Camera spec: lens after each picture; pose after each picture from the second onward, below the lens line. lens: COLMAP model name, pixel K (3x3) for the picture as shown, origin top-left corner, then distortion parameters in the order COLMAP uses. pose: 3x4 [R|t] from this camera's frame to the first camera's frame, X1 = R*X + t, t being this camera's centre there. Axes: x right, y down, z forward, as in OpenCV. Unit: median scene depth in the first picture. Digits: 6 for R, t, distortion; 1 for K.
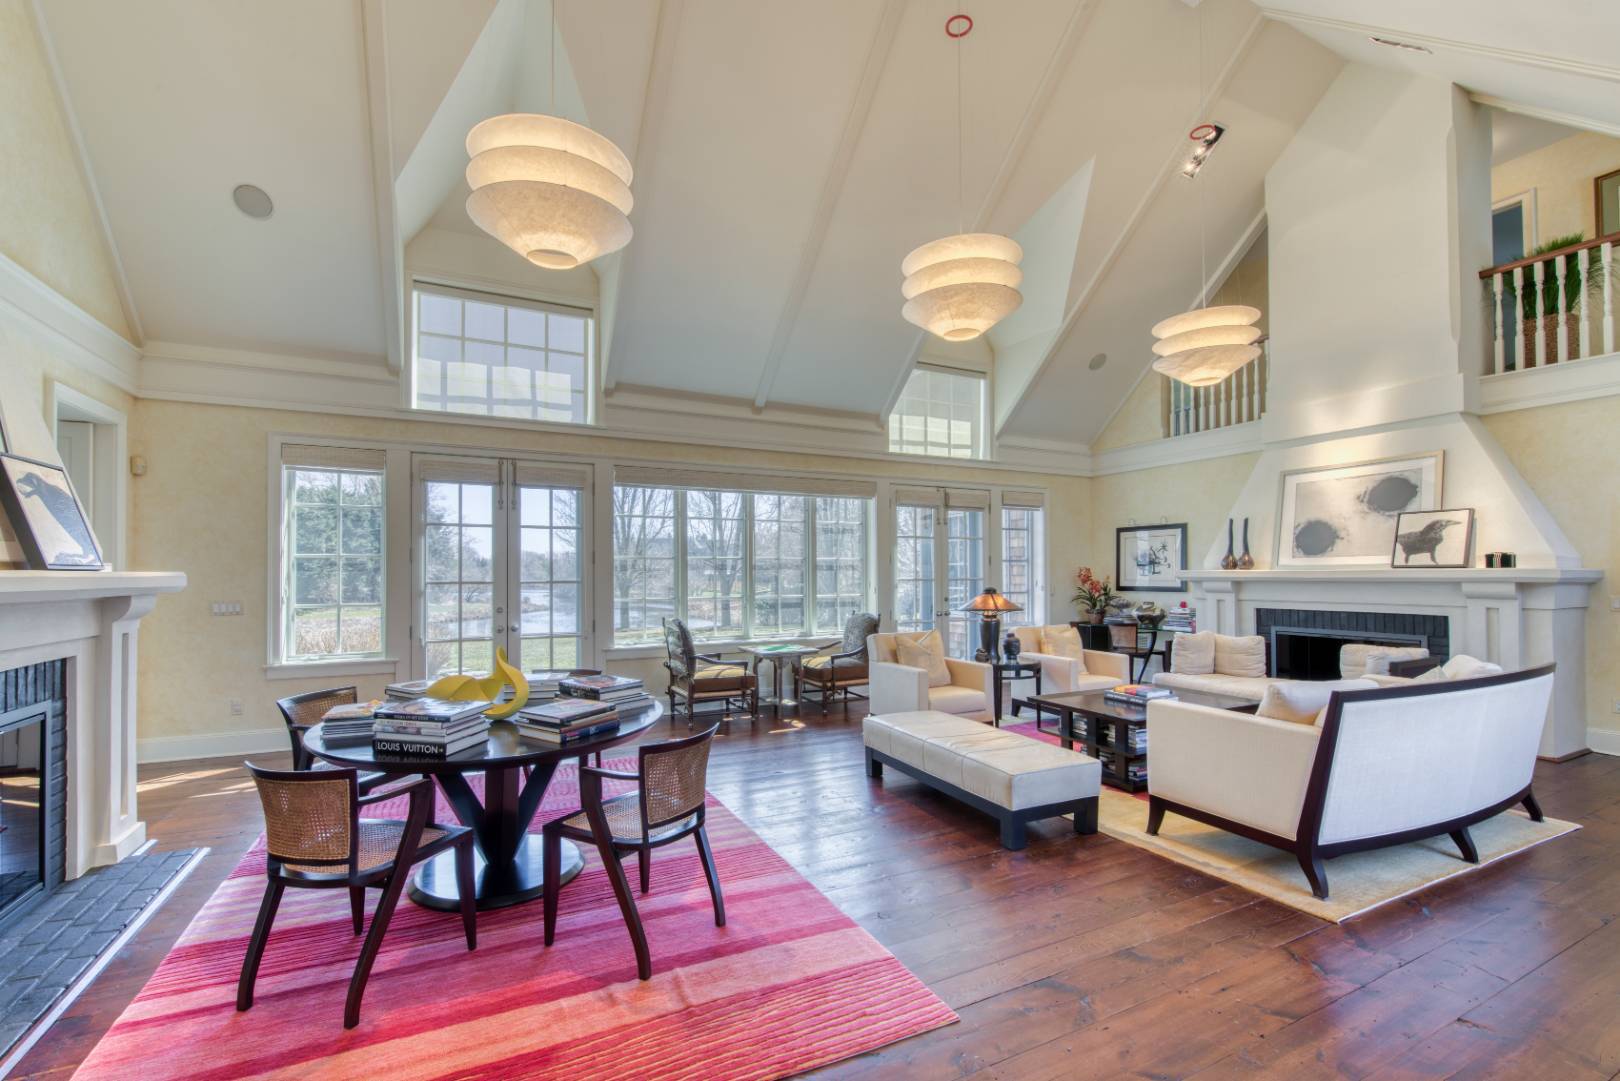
lens RADIAL K [[739.1, 0, 777.4], [0, 739.1, 564.9], [0, 0, 1]] dist [-0.000683, -0.006023]
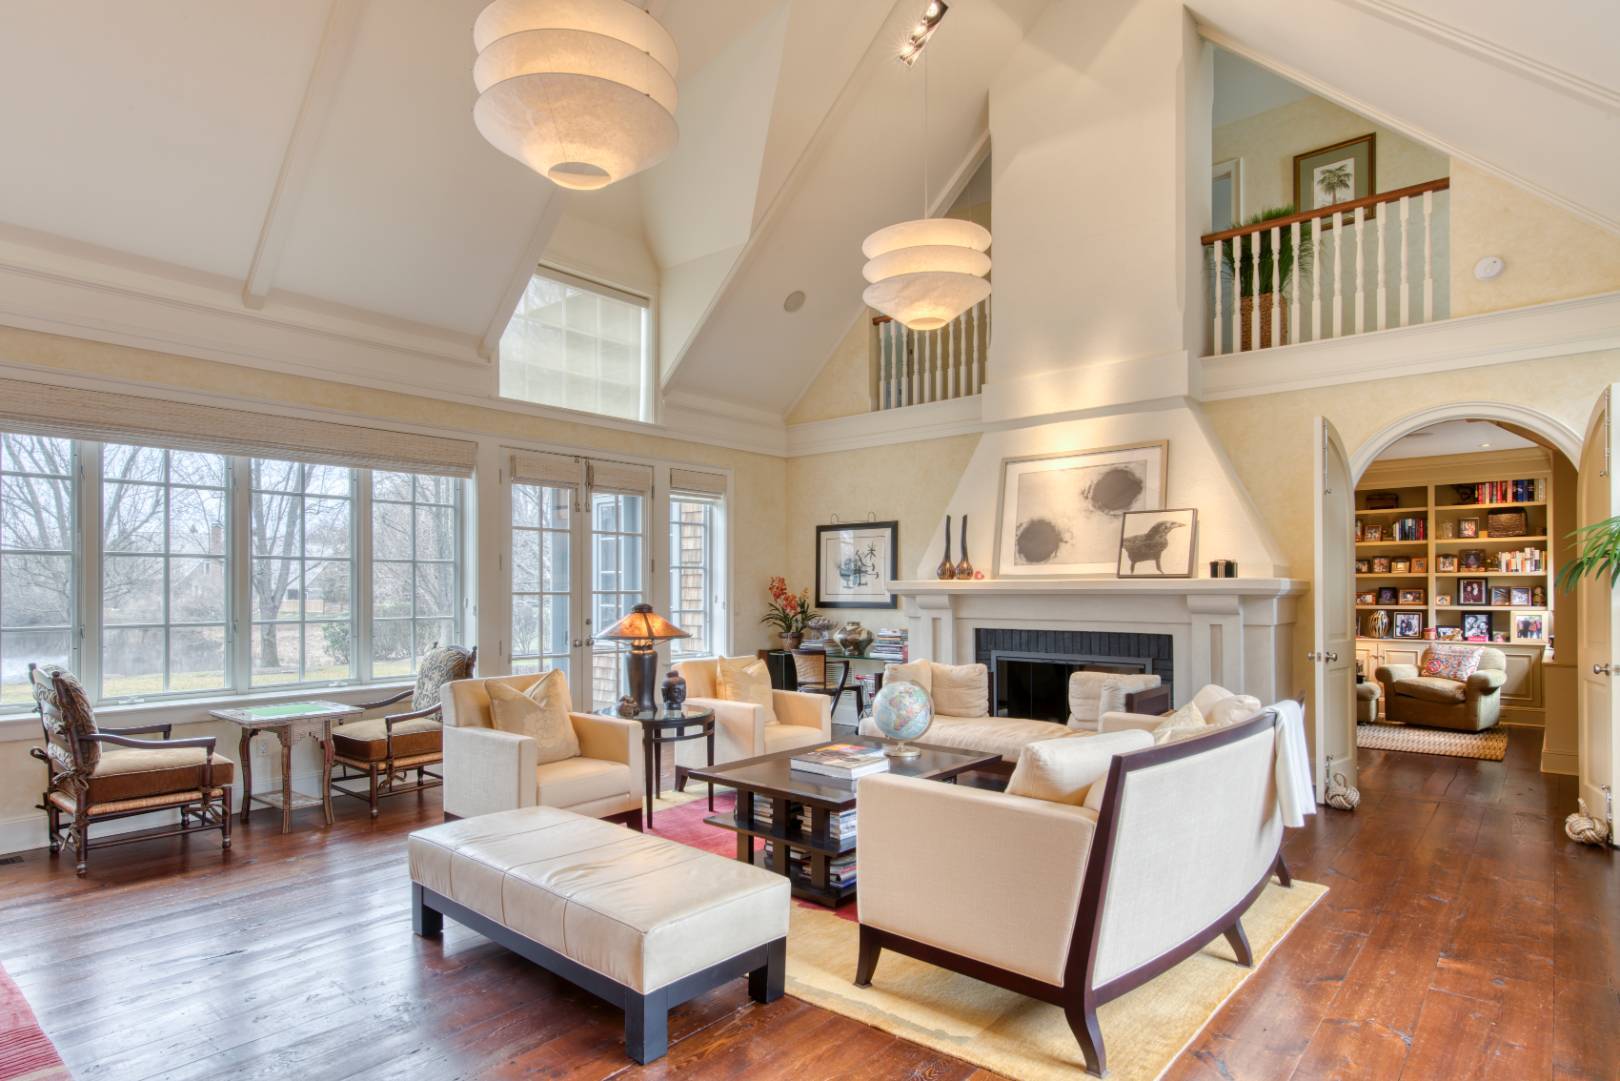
lens RADIAL K [[935.2, 0, 805.6], [0, 935.2, 582.1], [0, 0, 1]] dist [0.000640, 0.000003]
pose [[0.913707, 0.004167, 0.406353, 0.081399], [-0.006185, 0.999974, 0.003653, 0.007241], [-0.406327, -0.005851, 0.913709, 0.174747]]
